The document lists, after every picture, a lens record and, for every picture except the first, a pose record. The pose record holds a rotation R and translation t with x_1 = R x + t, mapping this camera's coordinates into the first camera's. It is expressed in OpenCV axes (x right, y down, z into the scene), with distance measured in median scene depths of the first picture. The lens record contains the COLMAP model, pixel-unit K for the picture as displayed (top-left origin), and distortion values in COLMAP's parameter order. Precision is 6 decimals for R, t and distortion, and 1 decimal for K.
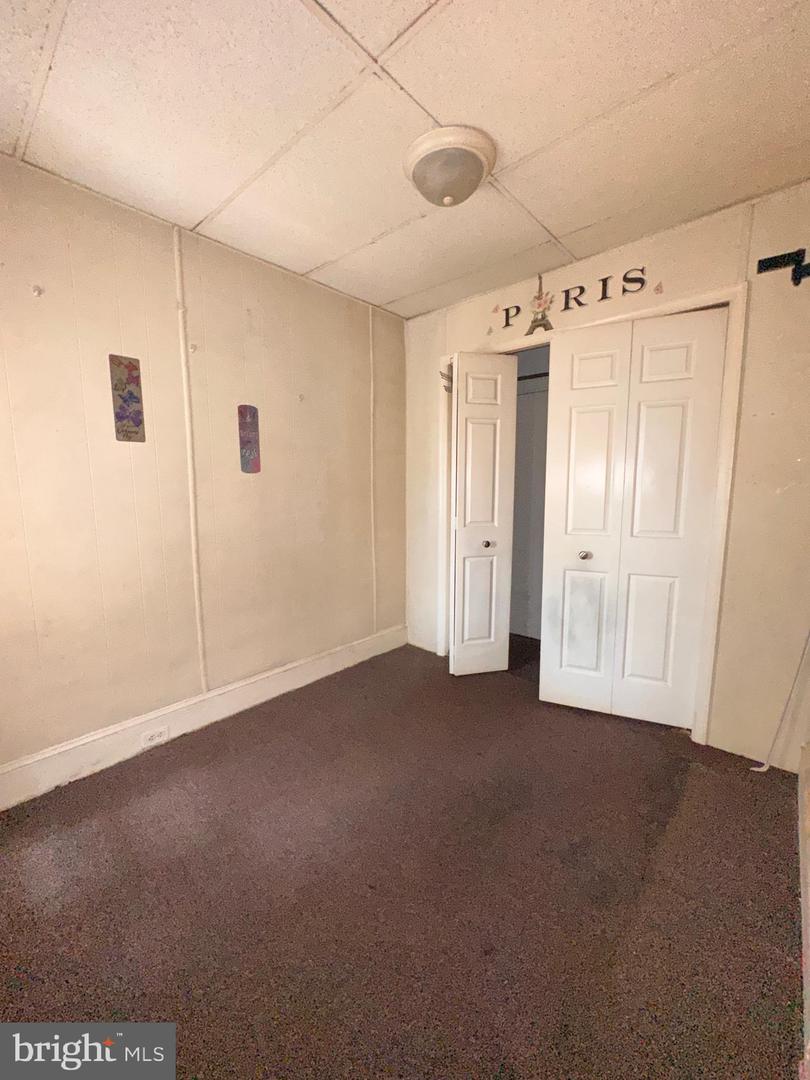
lens RADIAL K [[434.1, 0, 404.3], [0, 434.1, 534.9], [0, 0, 1]] dist [0.001297, 0.000317]
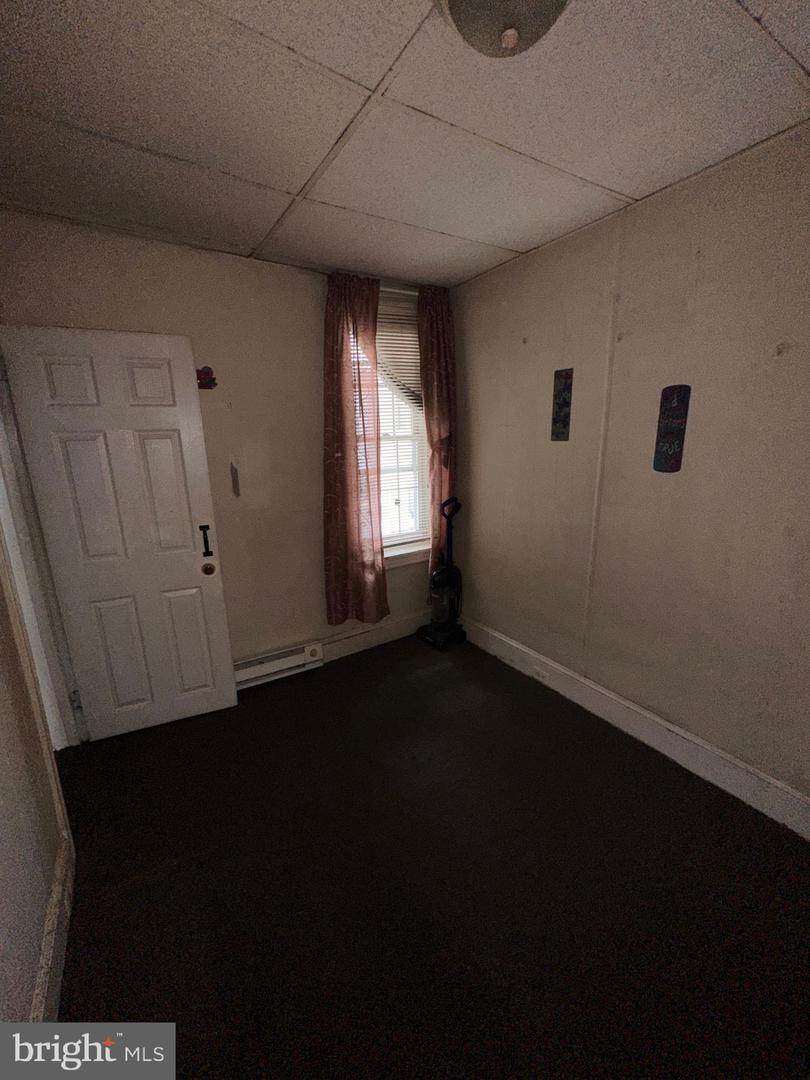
lens RADIAL K [[434.1, 0, 401.3], [0, 434.1, 540.3], [0, 0, 1]] dist [0.001297, 0.000317]
pose [[-0.279209, 0.232718, -0.931603, 0.676098], [-0.100333, 0.957806, 0.269334, -0.229585], [0.954974, 0.168671, -0.244078, 0.913878]]
